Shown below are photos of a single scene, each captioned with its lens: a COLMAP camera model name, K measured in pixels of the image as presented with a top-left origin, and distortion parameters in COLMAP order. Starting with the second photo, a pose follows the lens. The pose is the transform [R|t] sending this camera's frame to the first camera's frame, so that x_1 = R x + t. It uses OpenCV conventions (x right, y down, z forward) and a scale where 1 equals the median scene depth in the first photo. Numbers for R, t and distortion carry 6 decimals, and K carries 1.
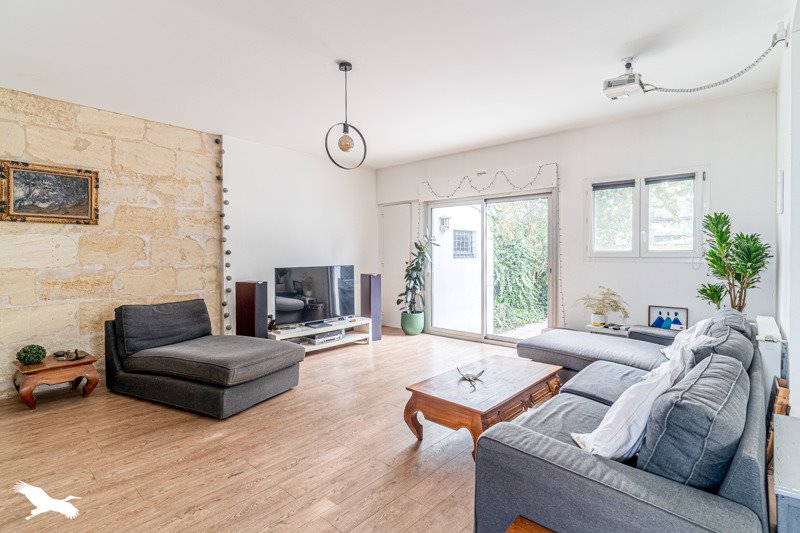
lens RADIAL K [[392.3, 0, 400.0], [0, 392.3, 266.5], [0, 0, 1]] dist [0.003416, 0.000450]
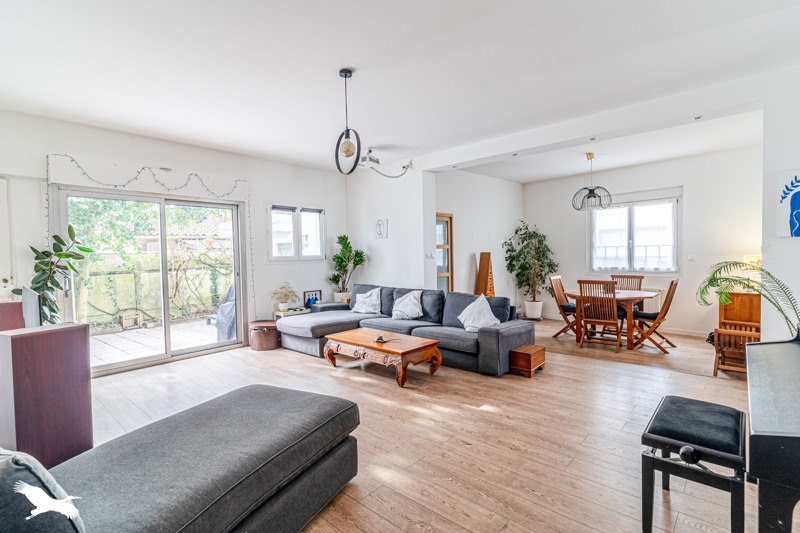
lens RADIAL K [[377.7, 0, 400.0], [0, 377.7, 266.5], [0, 0, 1]] dist [-0.001902, -0.000197]
pose [[-0.004189, -0.024962, 0.999680, -0.893016], [0.059814, 0.997892, 0.025168, -0.013706], [-0.998201, 0.059901, -0.002687, 0.688670]]
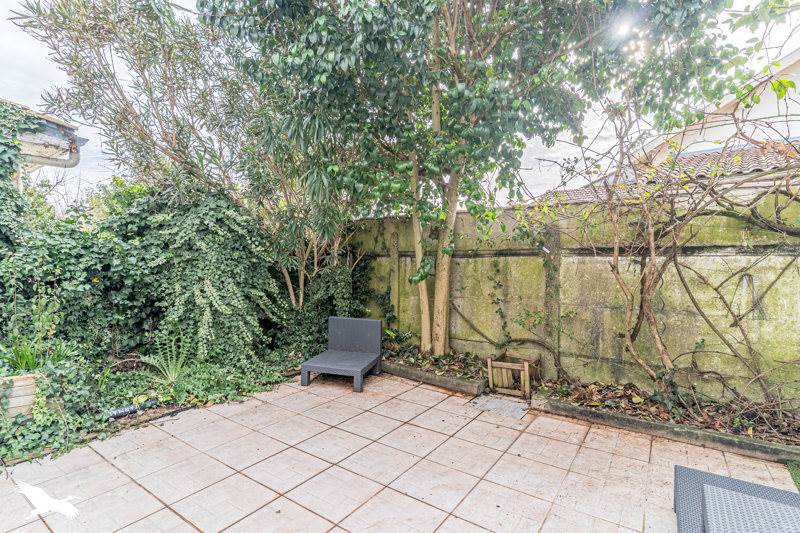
lens RADIAL K [[392.3, 0, 400.0], [0, 392.3, 266.5], [0, 0, 1]] dist [0.003416, 0.000450]
pose [[0.992499, 0.013378, 0.121521, 0.026077], [-0.011164, 0.999759, -0.018889, 0.011453], [-0.121744, 0.017390, 0.992409, 1.046422]]
